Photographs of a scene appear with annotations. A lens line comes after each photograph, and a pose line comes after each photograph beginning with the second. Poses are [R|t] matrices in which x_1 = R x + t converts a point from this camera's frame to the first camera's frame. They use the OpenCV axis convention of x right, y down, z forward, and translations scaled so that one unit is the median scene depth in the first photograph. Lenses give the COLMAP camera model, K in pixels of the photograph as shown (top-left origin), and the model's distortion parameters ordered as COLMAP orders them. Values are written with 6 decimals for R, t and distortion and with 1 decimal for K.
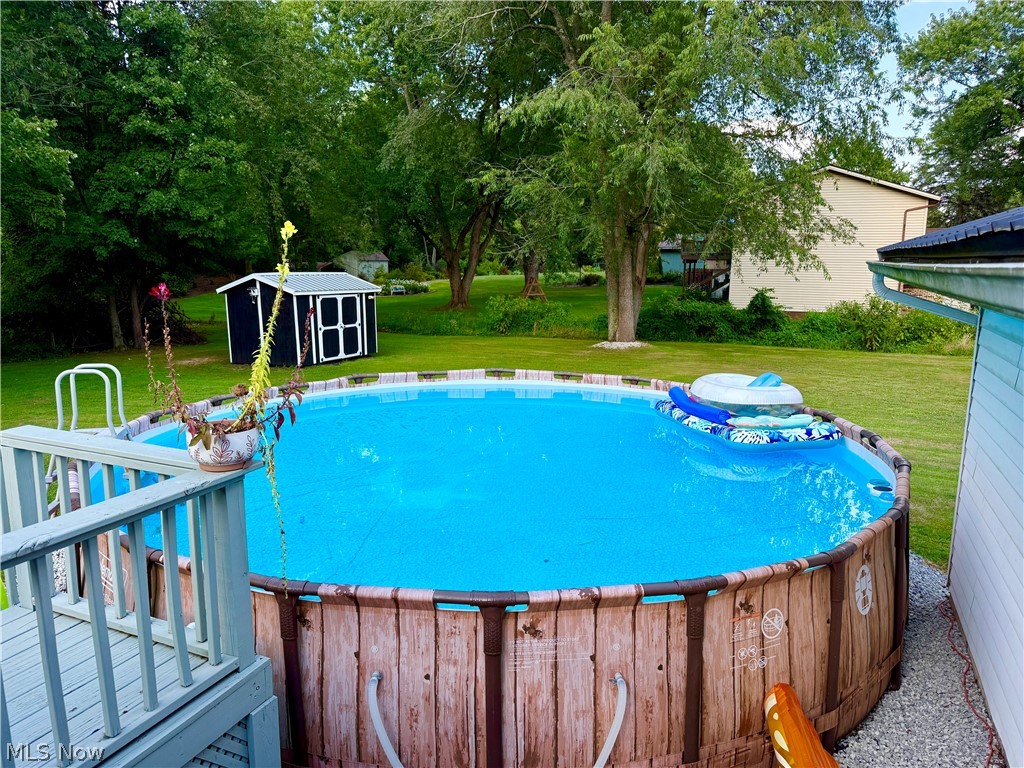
lens RADIAL K [[715.5, 0, 512.0], [0, 715.5, 384.0], [0, 0, 1]] dist [0.106577, -0.145307]
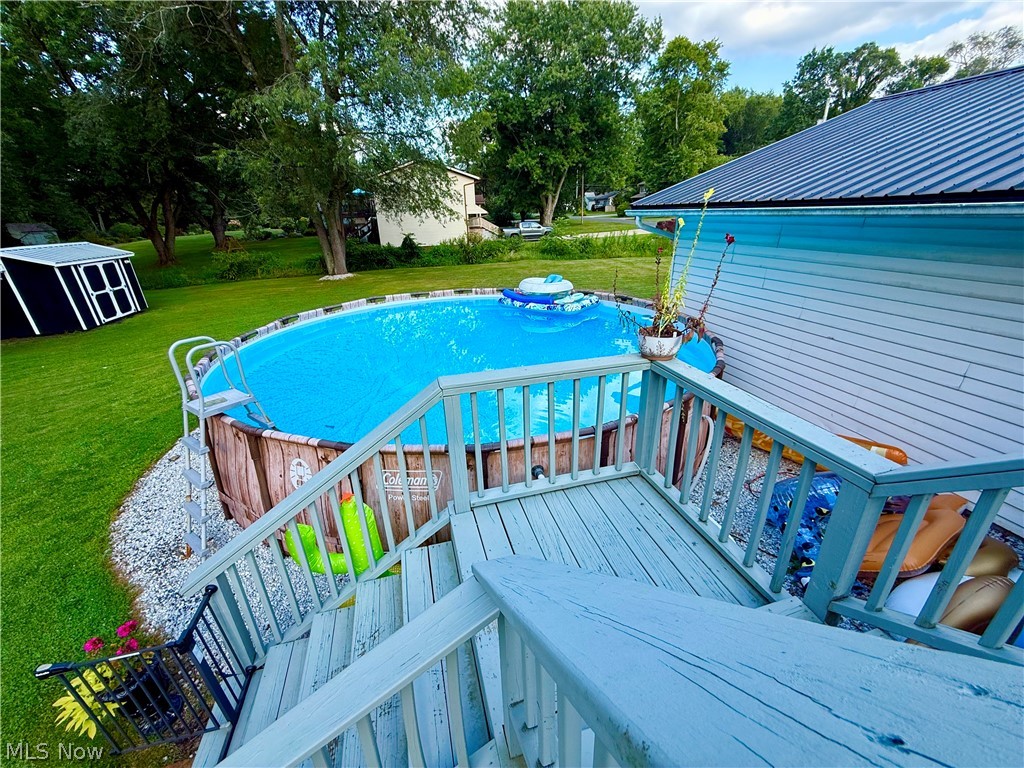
lens RADIAL K [[406.8, 0, 513.7], [0, 406.8, 390.1], [0, 0, 1]] dist [-0.000986, 0.000032]
pose [[0.769213, -0.285151, 0.571840, -0.152365], [0.144227, 0.949292, 0.279362, -0.014487], [-0.622504, -0.132414, 0.771334, 0.053849]]
